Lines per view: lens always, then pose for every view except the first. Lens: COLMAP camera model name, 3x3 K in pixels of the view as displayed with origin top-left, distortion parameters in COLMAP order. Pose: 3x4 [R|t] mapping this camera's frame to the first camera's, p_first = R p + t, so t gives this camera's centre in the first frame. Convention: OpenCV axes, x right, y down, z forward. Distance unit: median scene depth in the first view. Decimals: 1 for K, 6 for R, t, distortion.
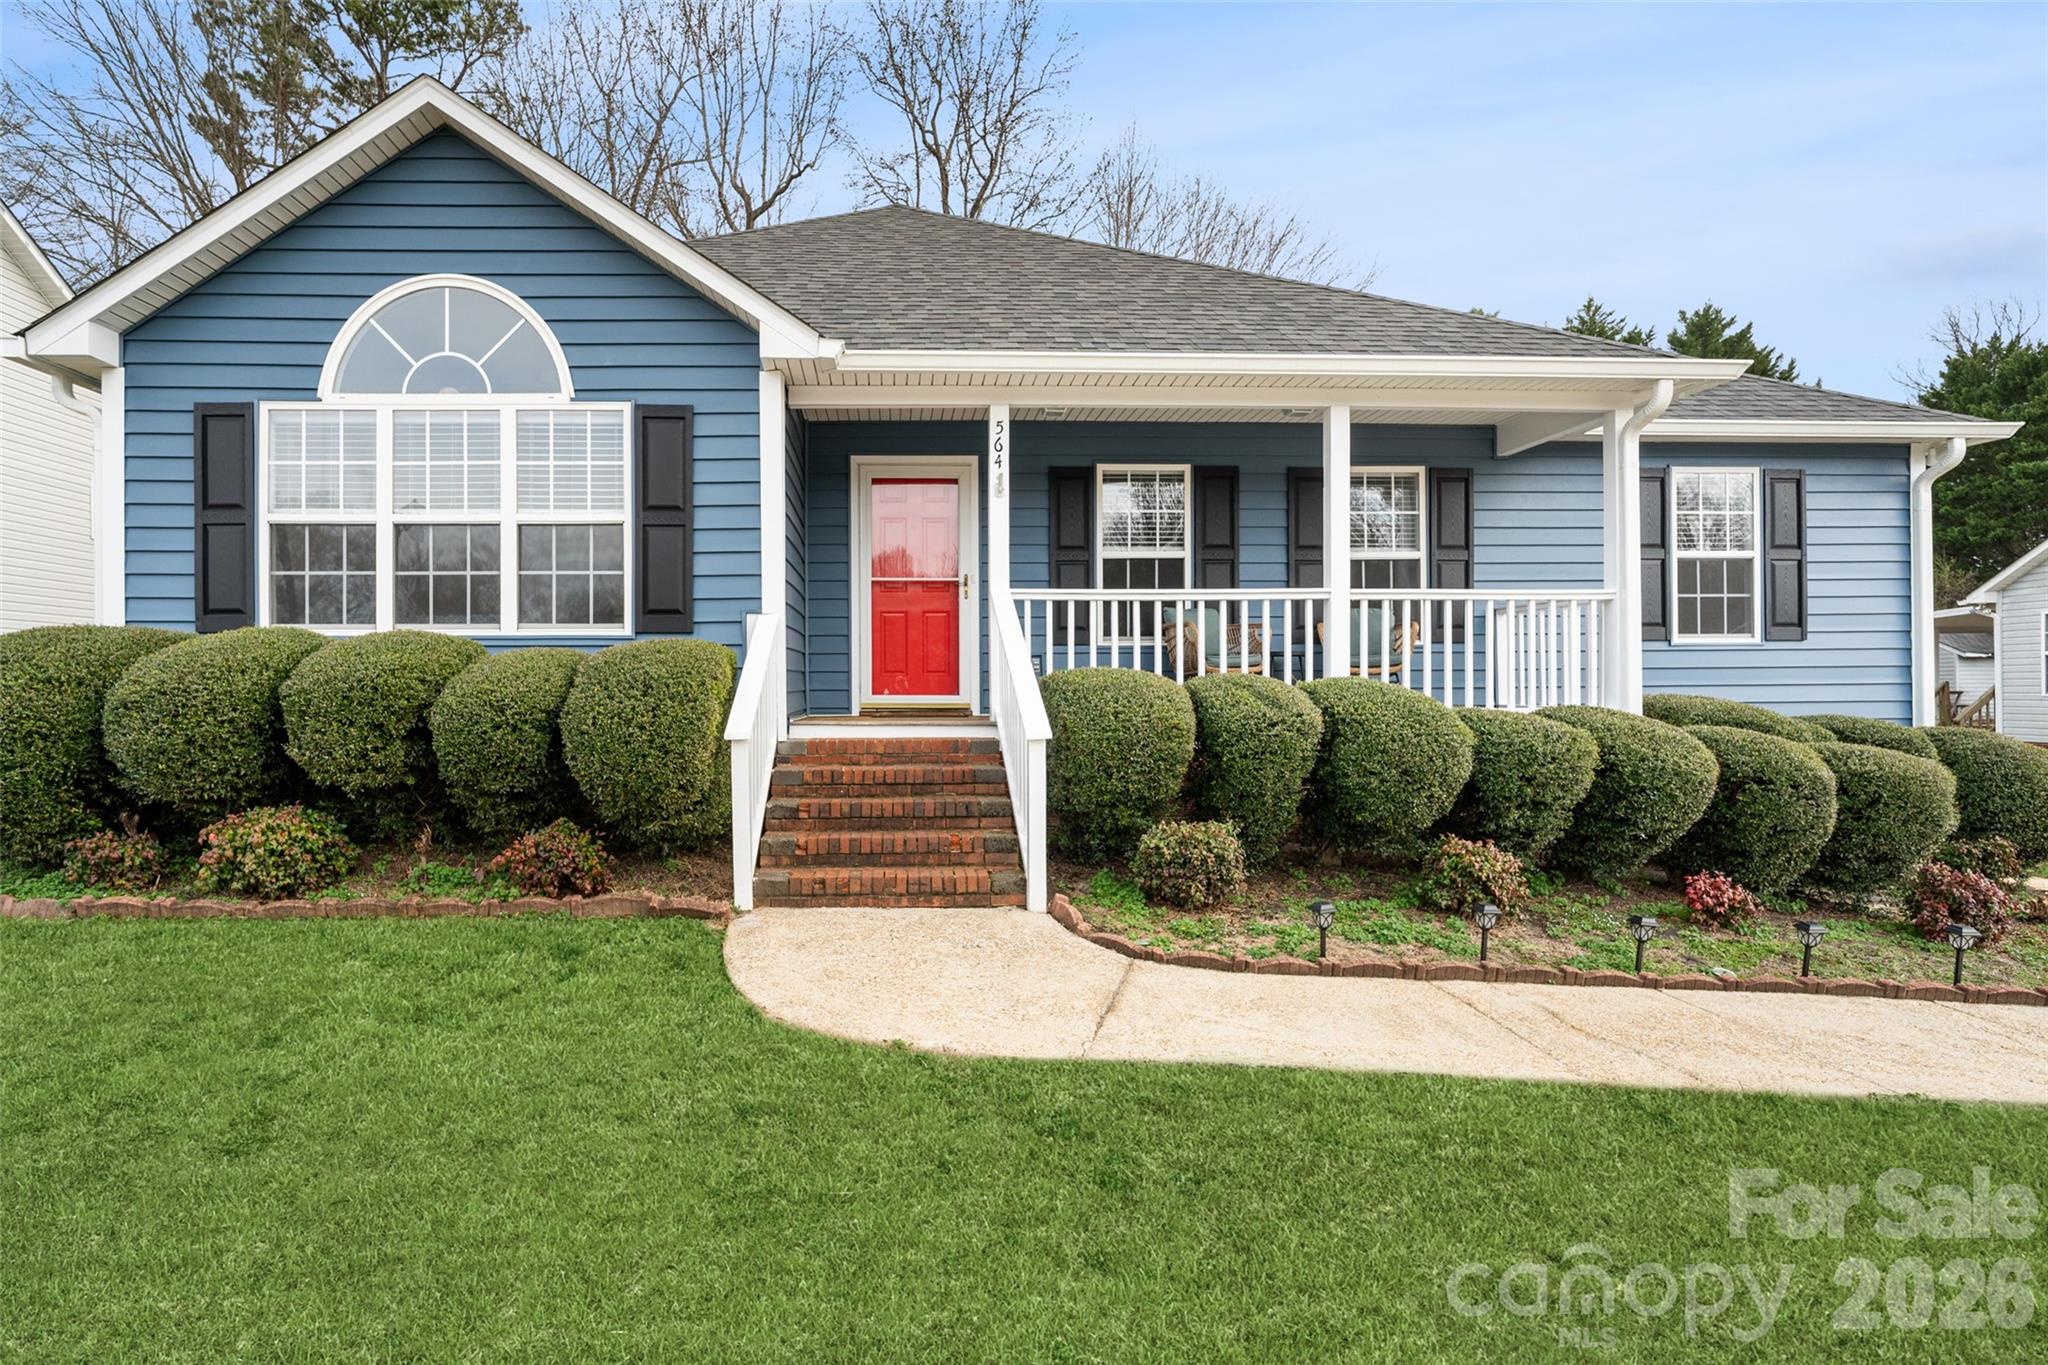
lens RADIAL K [[891.7, 0, 1024.4], [0, 891.7, 638.6], [0, 0, 1]] dist [-0.003563, 0.000807]
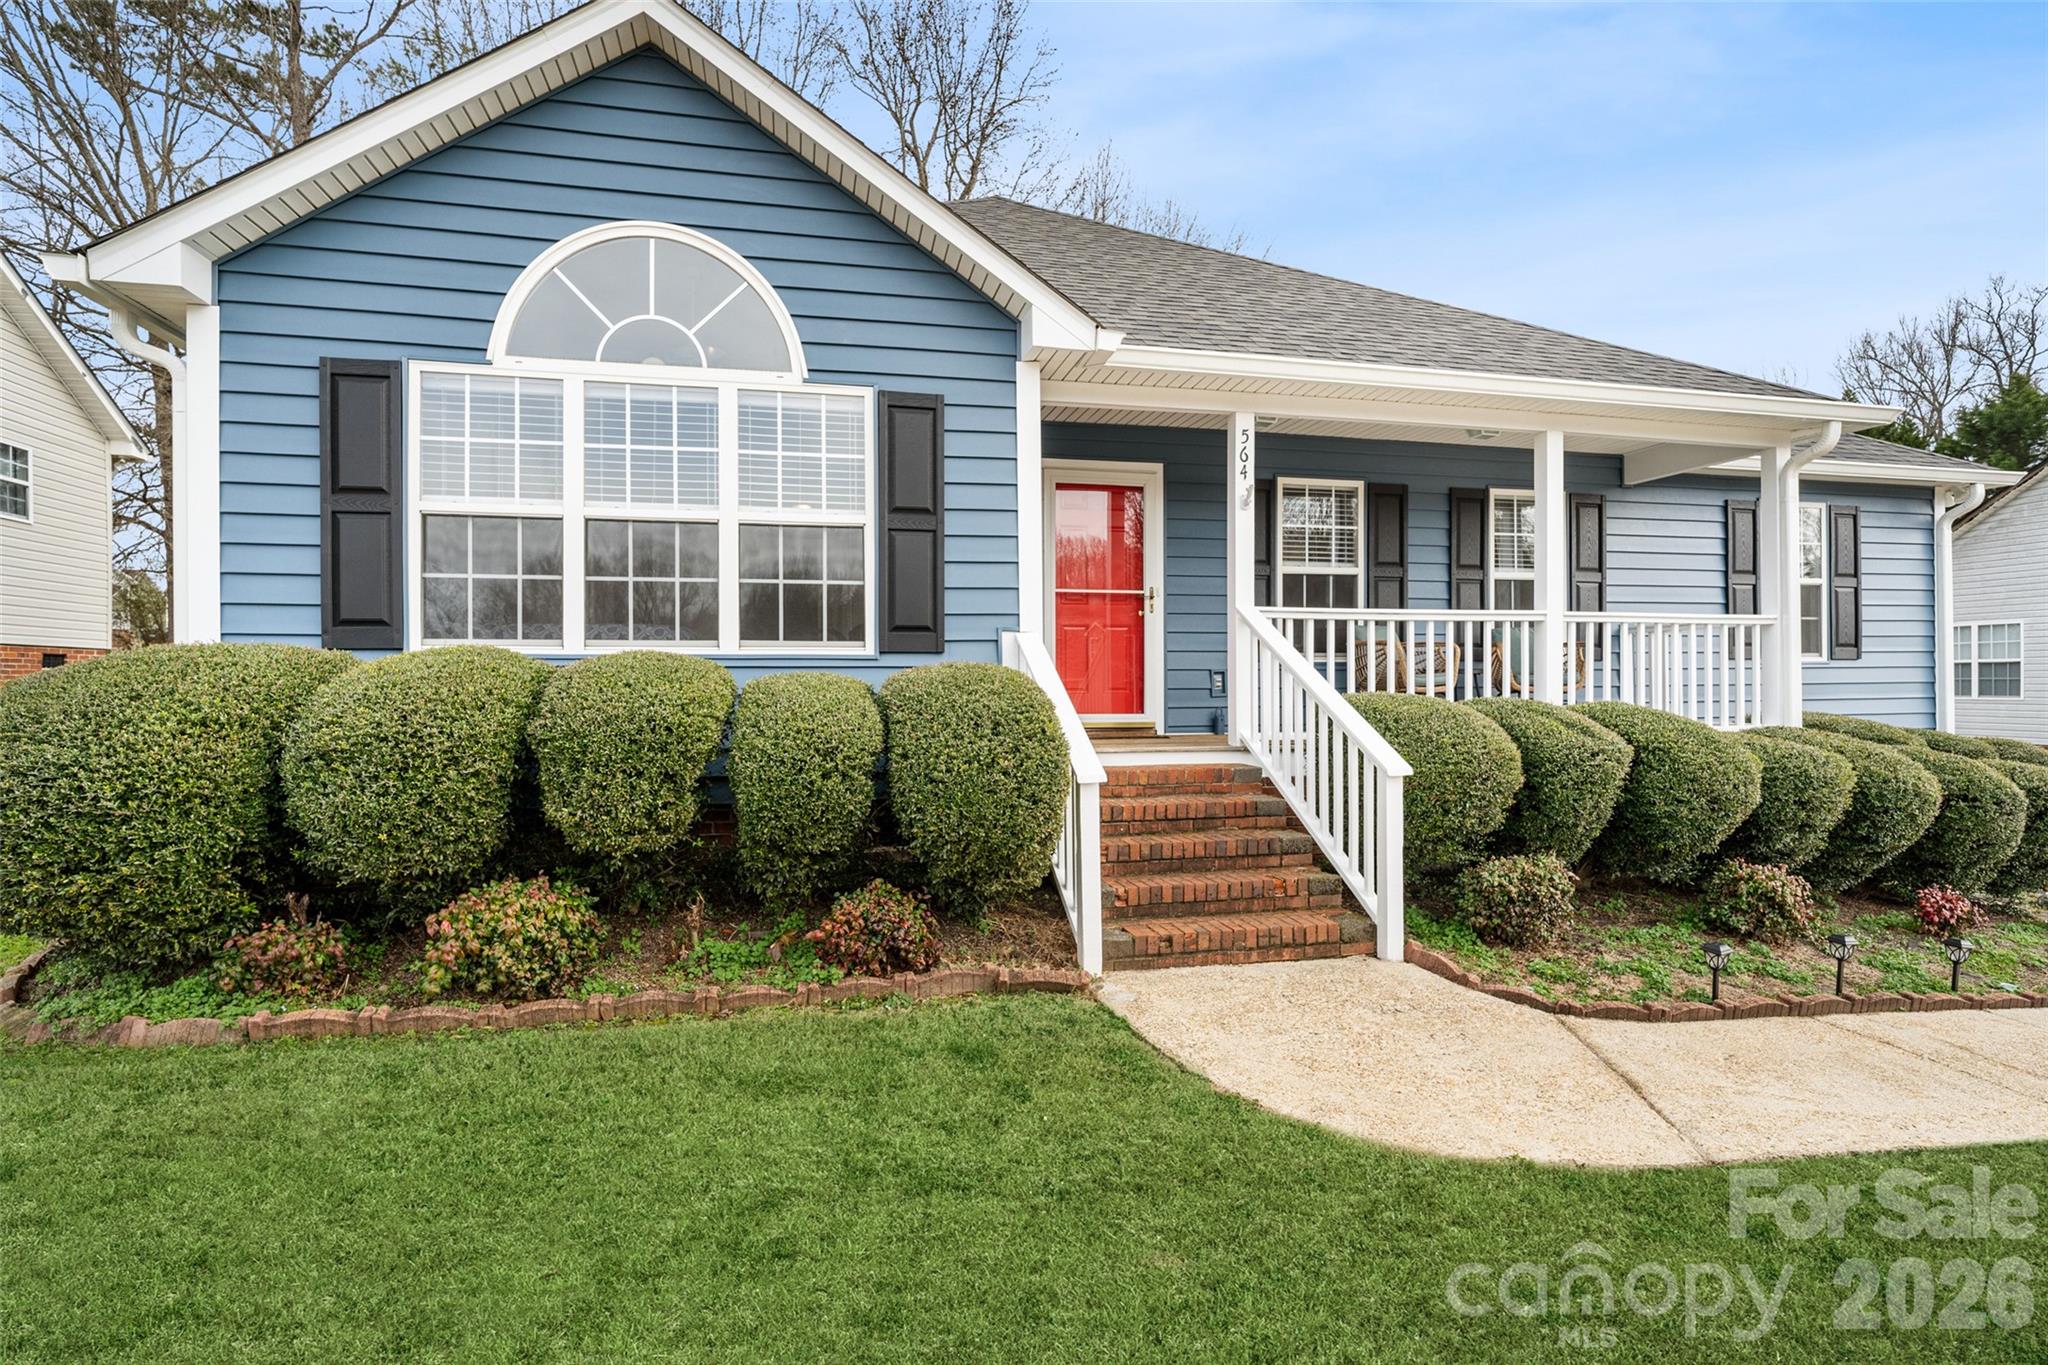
lens RADIAL K [[849.2, 0, 1066.5], [0, 849.2, 637.8], [0, 0, 1]] dist [-0.002815, -0.000220]
pose [[0.987134, 0.009619, 0.159607, -0.396024], [-0.010095, 0.999947, 0.002170, -0.024848], [-0.159578, -0.003753, 0.987178, 0.152603]]
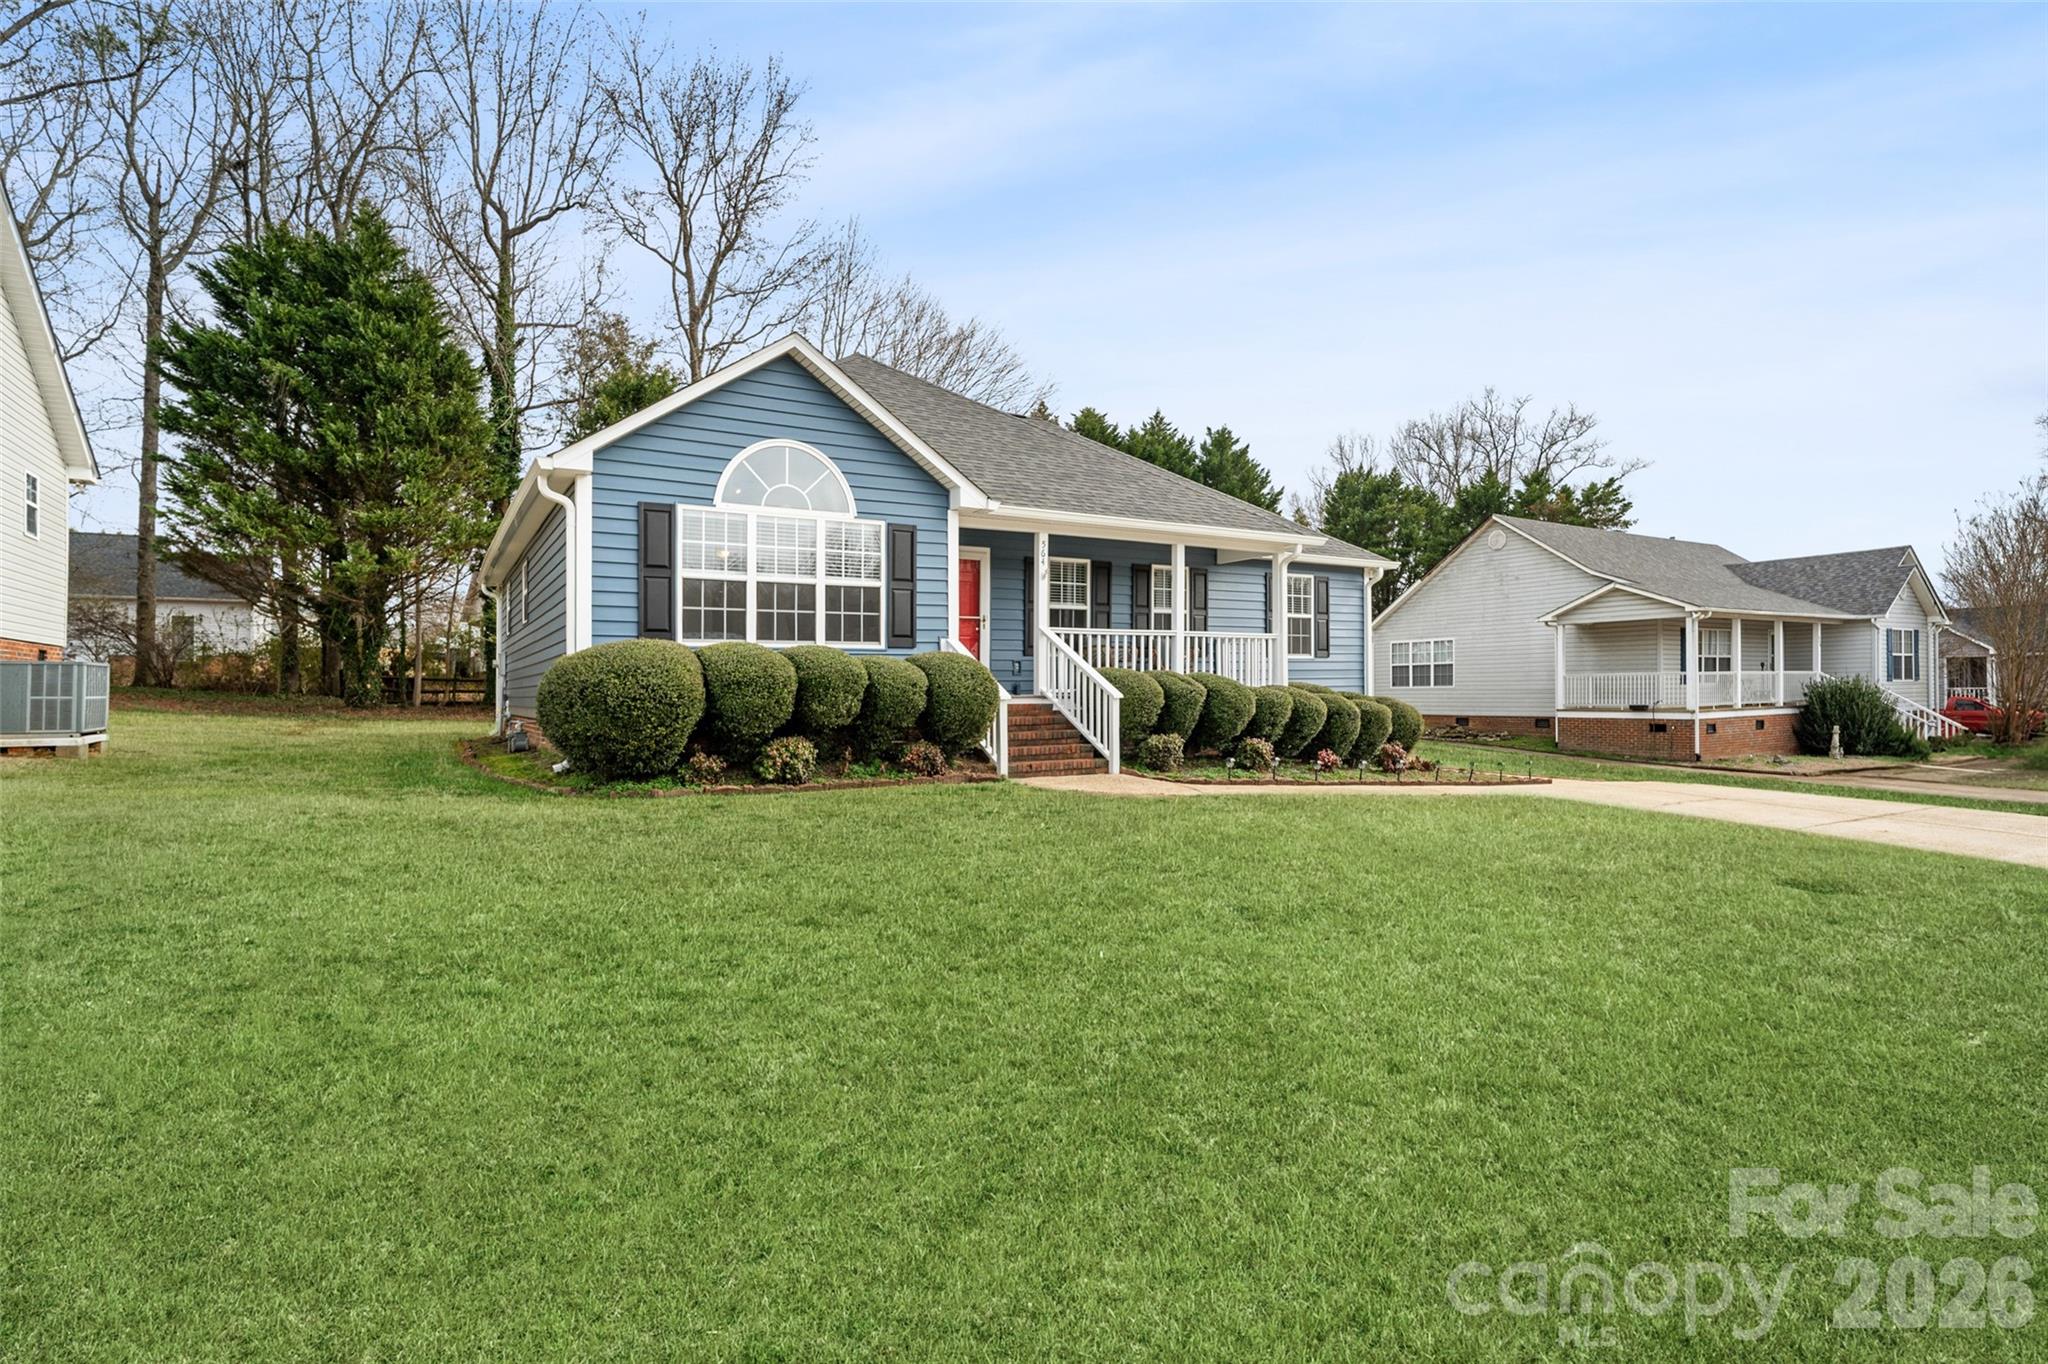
lens RADIAL K [[891.7, 0, 1024.4], [0, 891.7, 638.1], [0, 0, 1]] dist [-0.003563, 0.000807]
pose [[0.886224, 0.019443, 0.462848, -1.060286], [-0.012658, 0.999762, -0.017761, 0.003321], [-0.463083, 0.009882, 0.886260, -0.771442]]
